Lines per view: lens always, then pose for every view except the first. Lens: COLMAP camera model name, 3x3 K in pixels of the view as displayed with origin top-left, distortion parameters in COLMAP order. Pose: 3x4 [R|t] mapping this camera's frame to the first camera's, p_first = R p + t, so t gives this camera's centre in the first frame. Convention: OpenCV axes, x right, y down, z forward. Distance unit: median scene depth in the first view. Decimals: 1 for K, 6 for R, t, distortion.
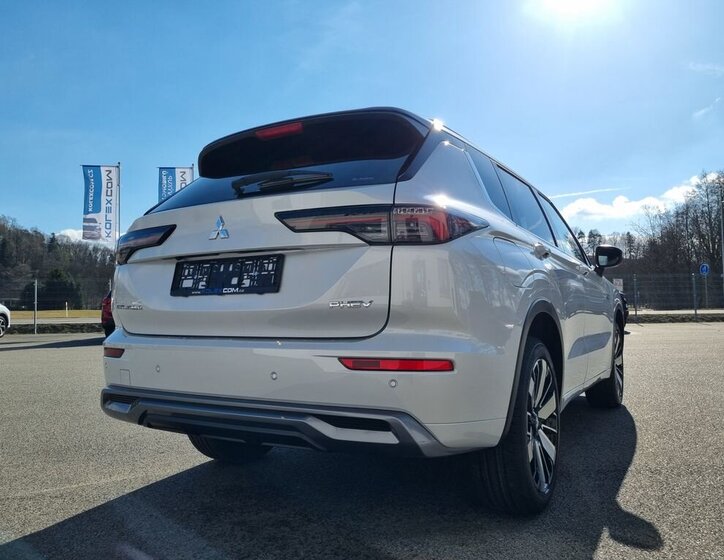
lens RADIAL K [[572.1, 0, 385.2], [0, 572.1, 281.0], [0, 0, 1]] dist [0.059561, -0.000792]
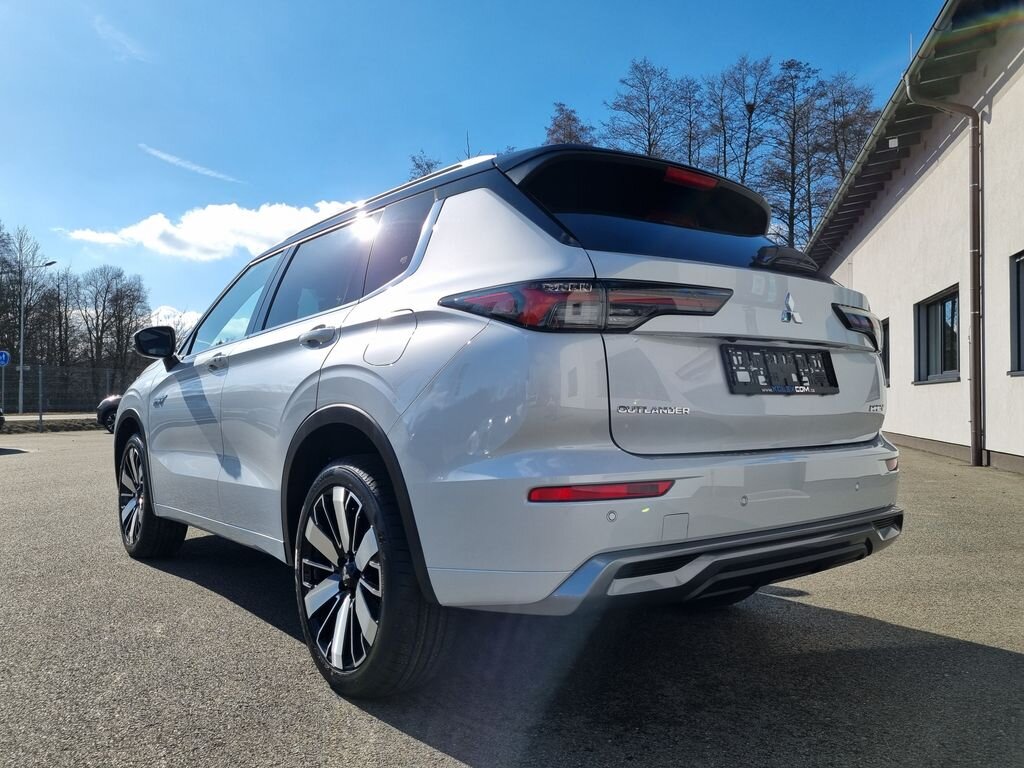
lens RADIAL K [[757.8, 0, 525.9], [0, 757.8, 391.7], [0, 0, 1]] dist [0.070464, 0.000209]
pose [[0.368587, 0.024428, 0.929272, -1.380489], [-0.043045, 0.999031, -0.009188, 0.044906], [-0.928596, -0.036613, 0.369282, 0.953448]]
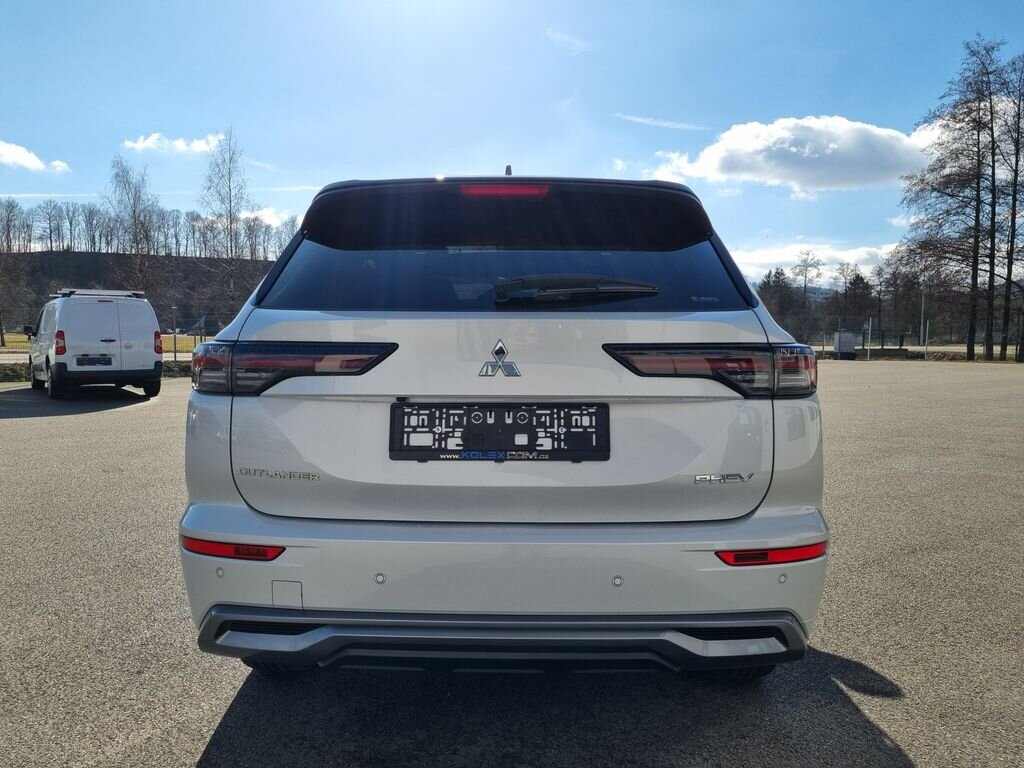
lens RADIAL K [[757.8, 0, 525.9], [0, 757.8, 391.7], [0, 0, 1]] dist [0.070464, 0.000209]
pose [[0.873932, -0.018359, 0.485701, -0.681278], [-0.038989, 0.993418, 0.107704, -0.149500], [-0.484482, -0.113063, 0.867464, 0.244320]]
